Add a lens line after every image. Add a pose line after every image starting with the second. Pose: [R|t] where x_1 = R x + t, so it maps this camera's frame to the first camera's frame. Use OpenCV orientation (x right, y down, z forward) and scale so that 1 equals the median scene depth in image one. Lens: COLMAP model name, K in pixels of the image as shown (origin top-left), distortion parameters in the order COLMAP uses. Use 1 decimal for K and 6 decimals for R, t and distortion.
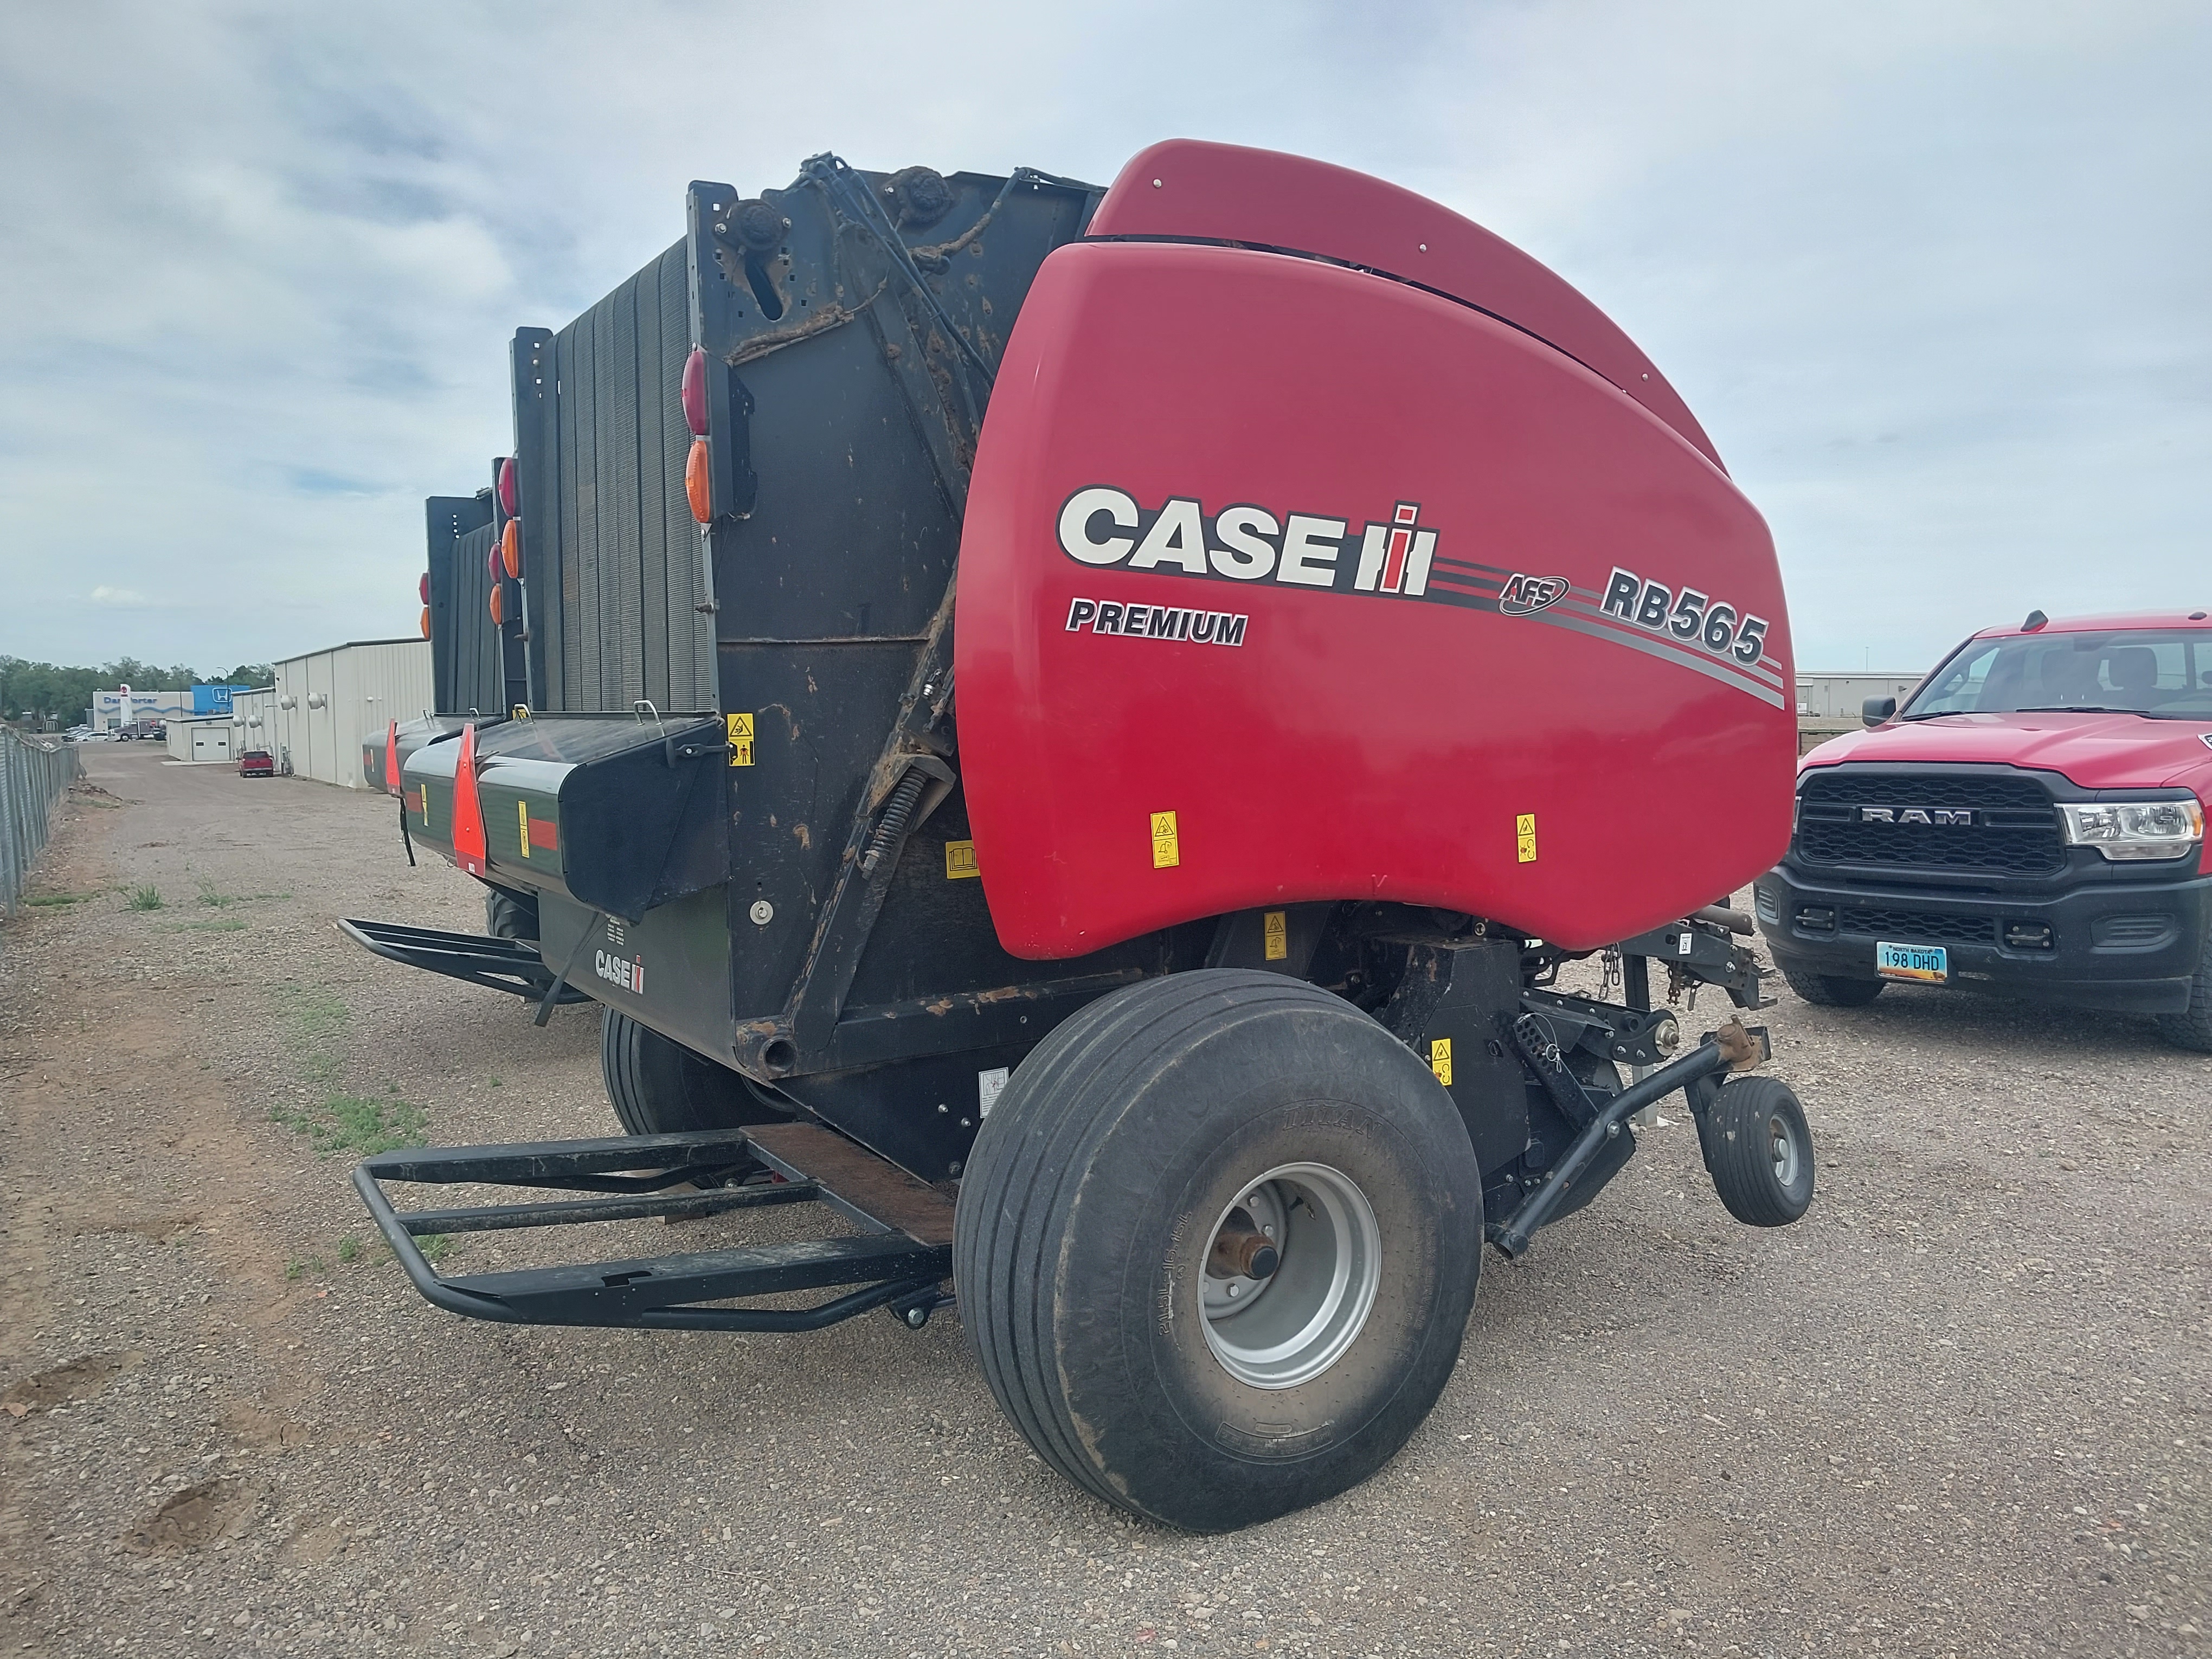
lens RADIAL K [[1708.2, 0, 1069.8], [0, 1708.2, 836.9], [0, 0, 1]] dist [0.121634, -0.001684]
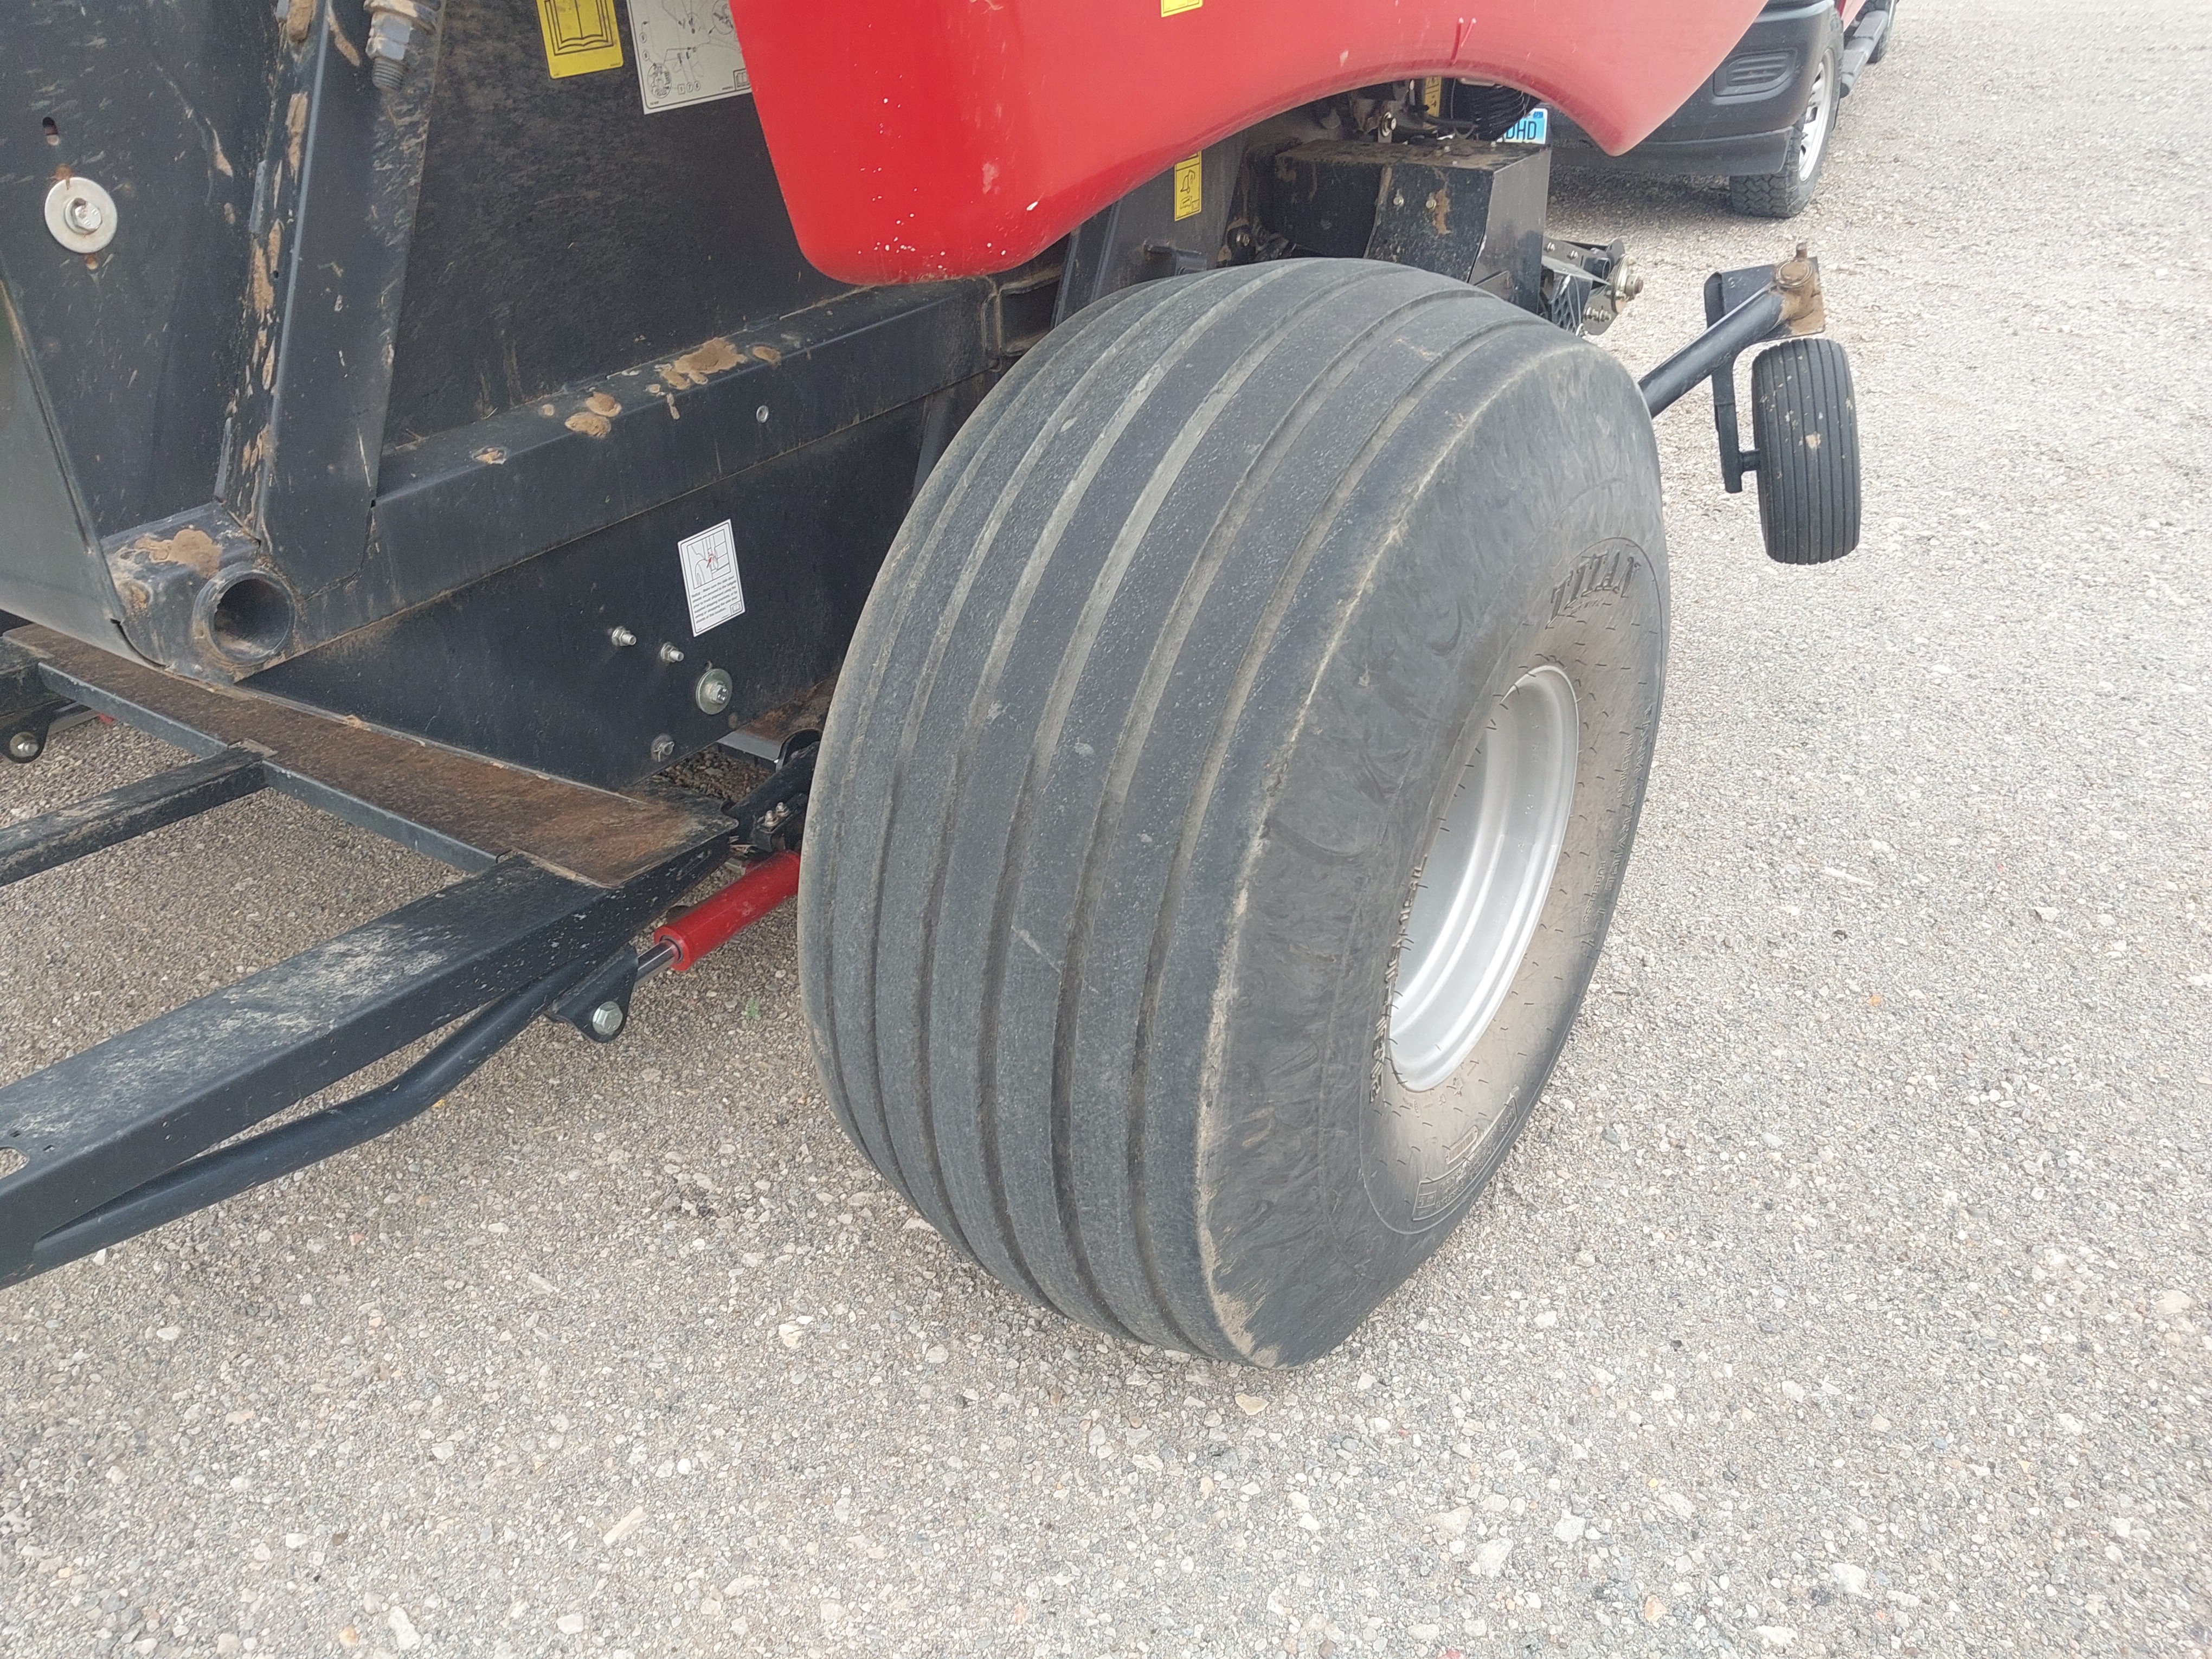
lens RADIAL K [[1745.4, 0, 1106.0], [0, 1745.4, 829.5], [0, 0, 1]] dist [0.011145, -0.003787]
pose [[0.889929, -0.220121, 0.399465, -0.162586], [0.026819, 0.899571, 0.435951, 0.008348], [-0.455309, -0.377252, 0.806458, 0.582223]]
